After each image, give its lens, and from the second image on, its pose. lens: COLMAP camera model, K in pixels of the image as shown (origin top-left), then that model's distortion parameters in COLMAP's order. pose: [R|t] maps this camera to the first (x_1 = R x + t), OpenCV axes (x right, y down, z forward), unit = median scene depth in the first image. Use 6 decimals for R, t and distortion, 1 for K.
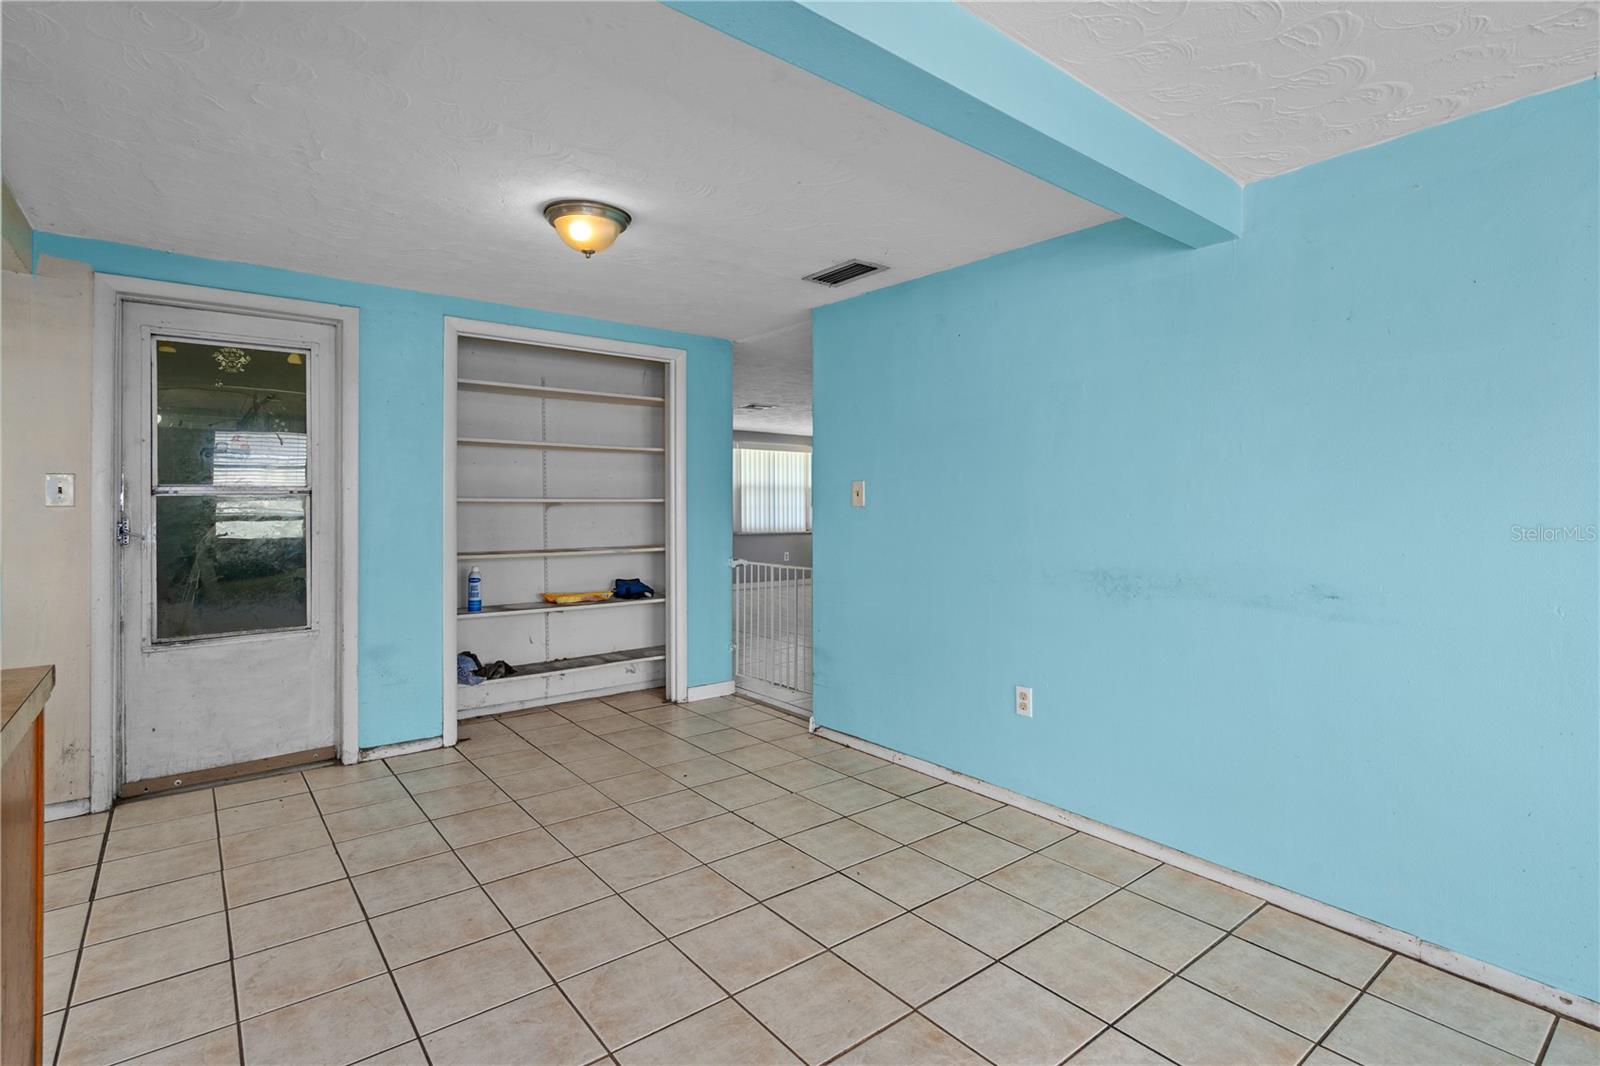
lens RADIAL K [[745.4, 0, 768.1], [0, 745.4, 494.7], [0, 0, 1]] dist [-0.008481, 0.002404]
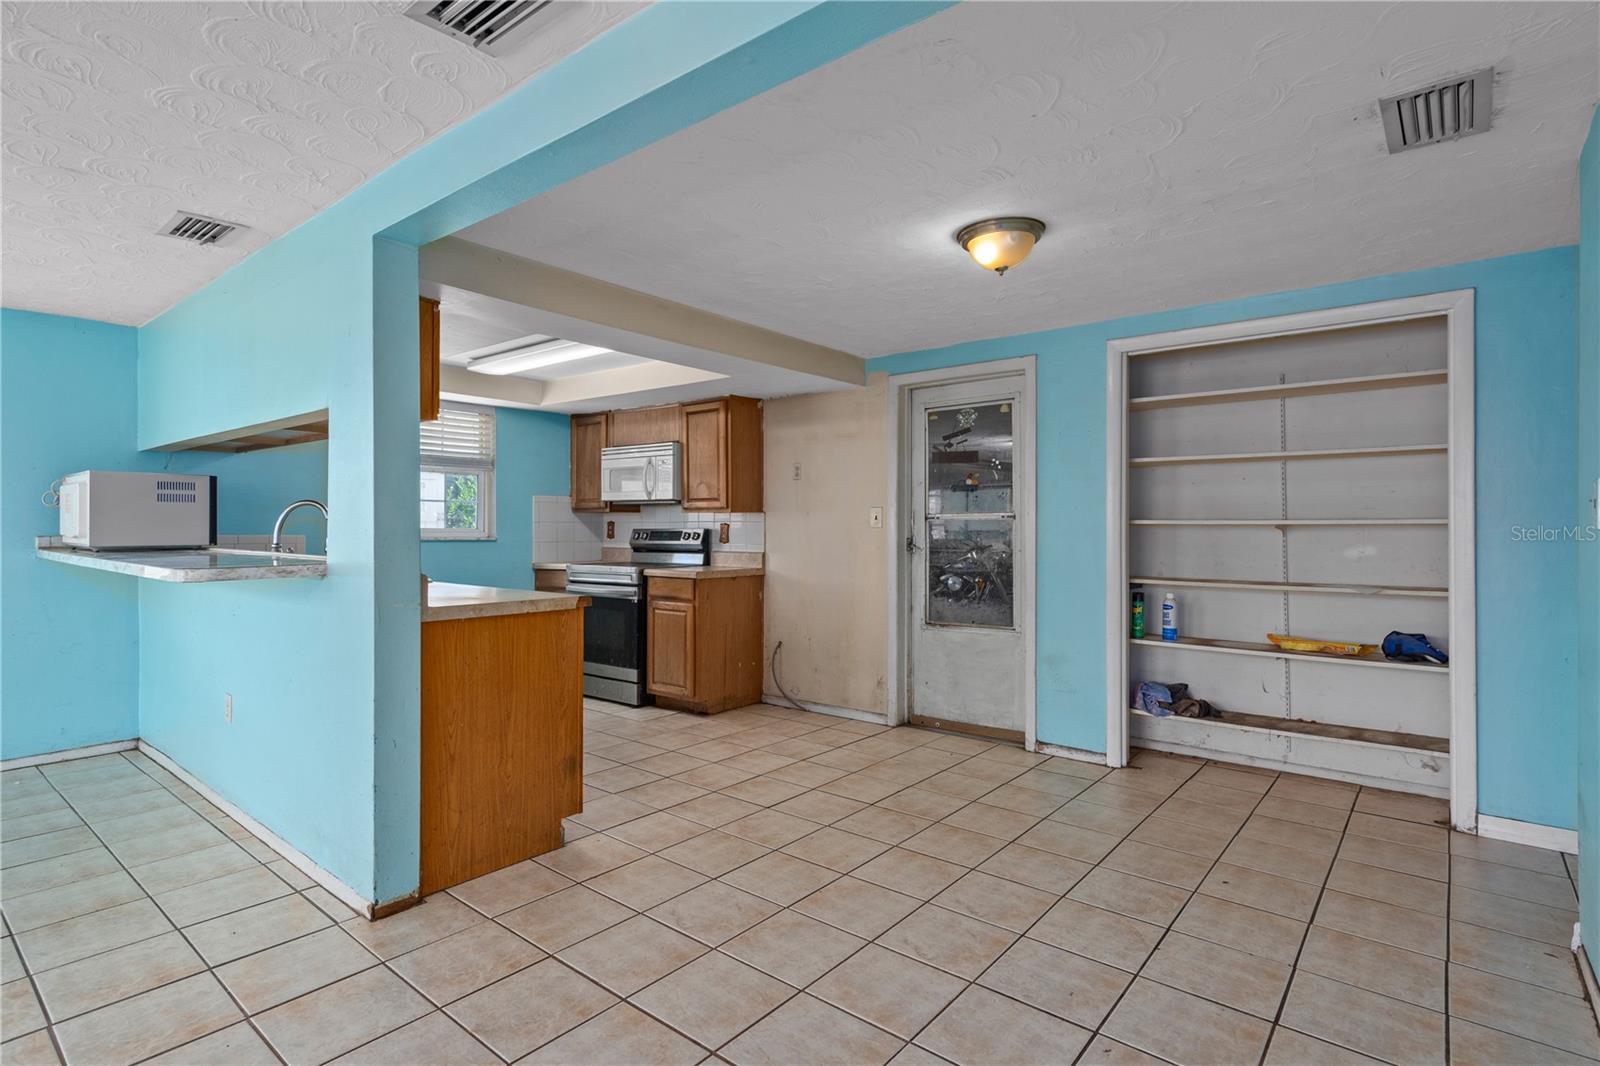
lens RADIAL K [[780.7, 0, 838.5], [0, 780.7, 523.2], [0, 0, 1]] dist [-0.008115, 0.002441]
pose [[0.257977, -0.007523, -0.966122, 0.584279], [0.009643, 0.999940, -0.005211, 0.012250], [0.966103, -0.007972, 0.258034, 0.437539]]
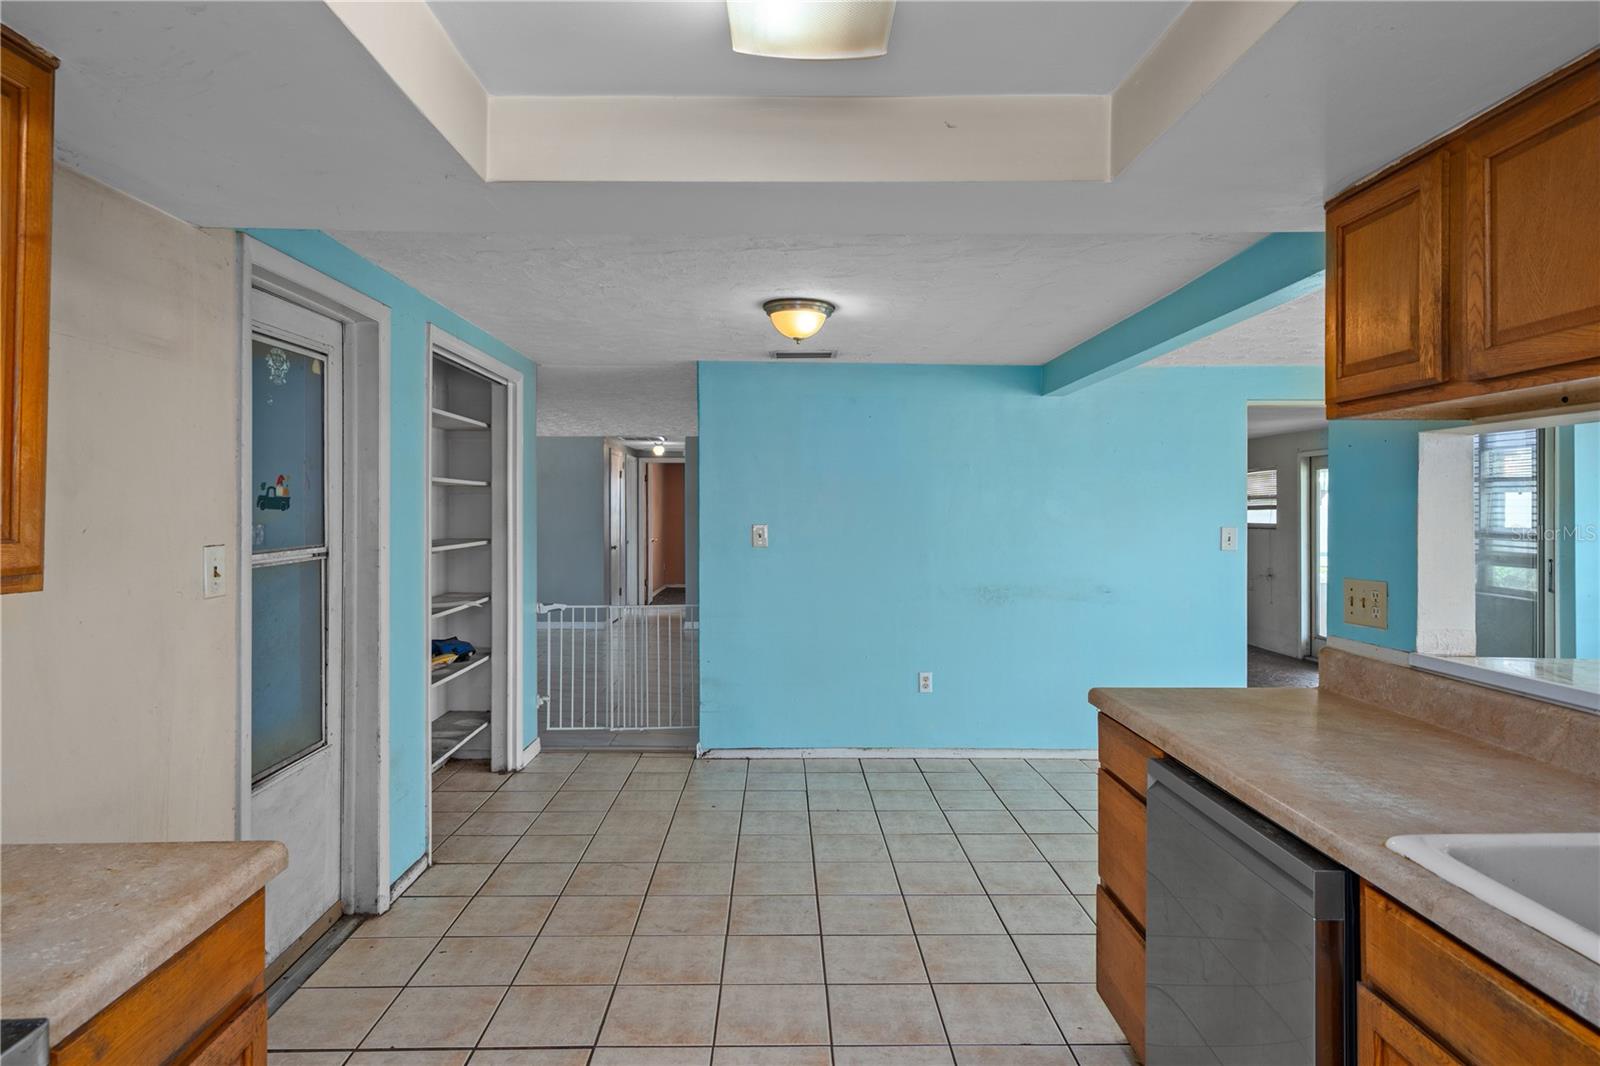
lens RADIAL K [[925.0, 0, 751.4], [0, 925.0, 515.4], [0, 0, 1]] dist [-0.003672, -0.000669]
pose [[0.633793, -0.007623, 0.773465, -1.148646], [-0.007118, 0.999852, 0.015687, -0.063394], [-0.773470, -0.015448, 0.633645, 0.130267]]
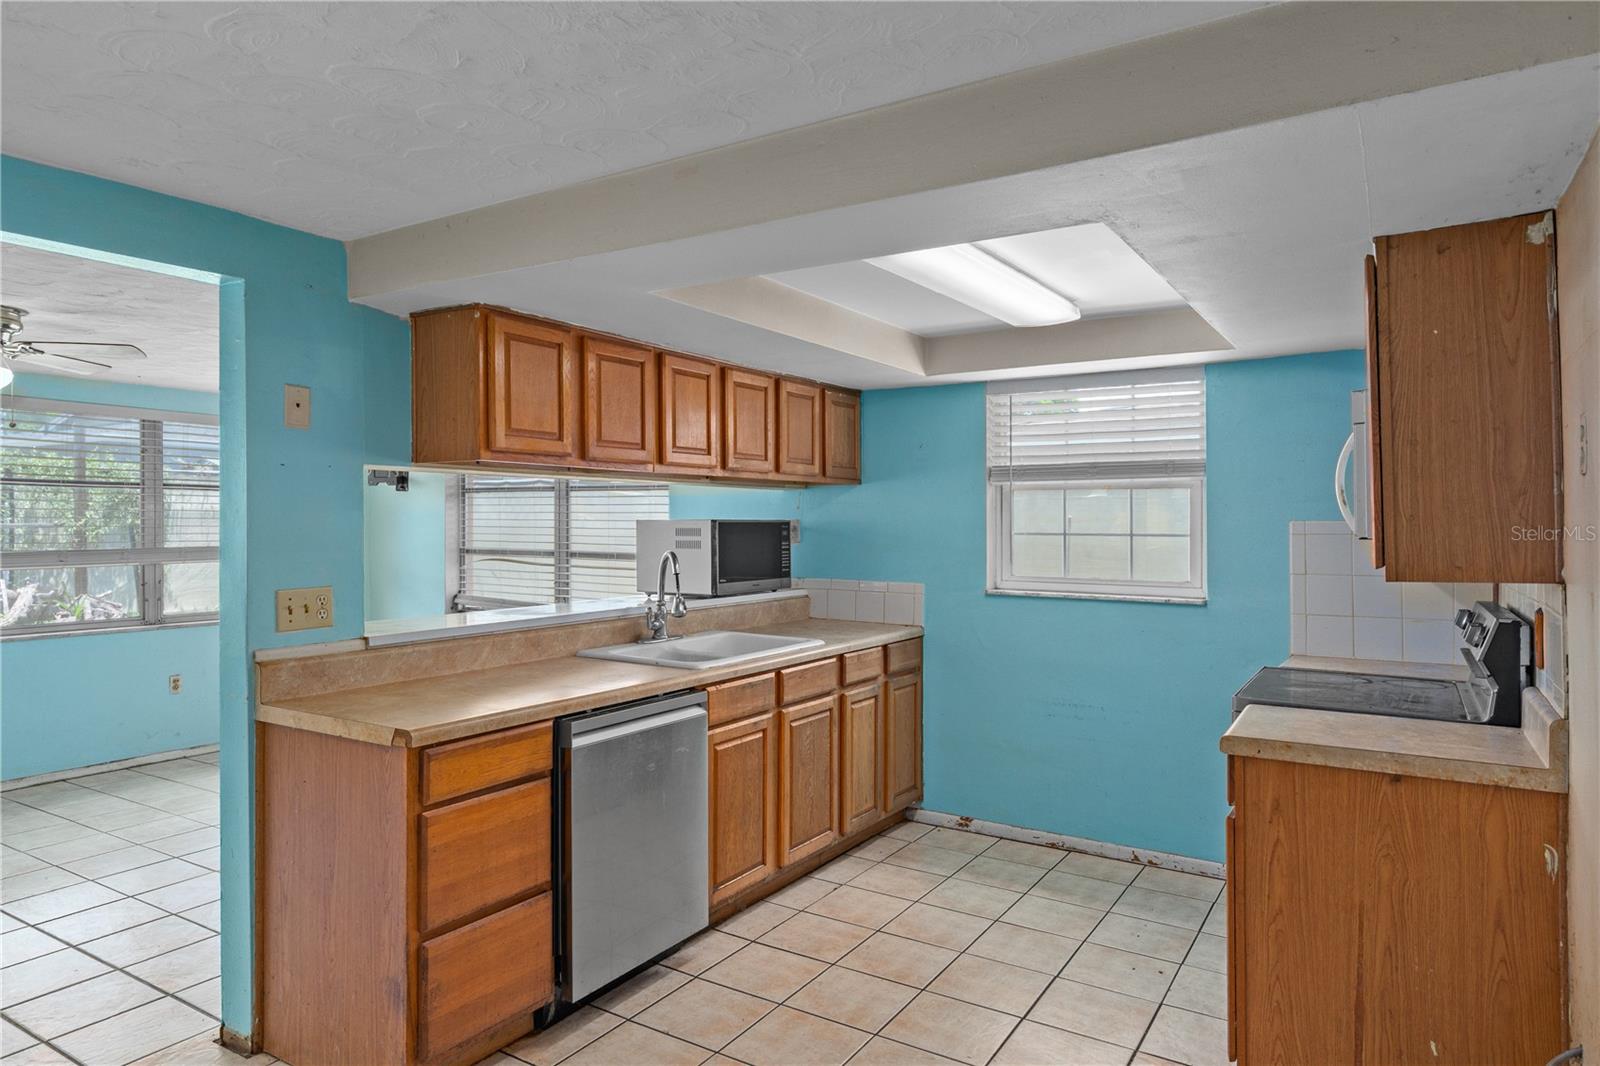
lens RADIAL K [[1013.0, 0, 775.2], [0, 1013.0, 522.3], [0, 0, 1]] dist [0.008834, -0.004301]
pose [[-0.944213, -0.005464, -0.329290, -0.389392], [-0.001617, 0.999927, -0.011956, -0.053305], [0.329331, -0.010756, -0.944153, 1.173599]]
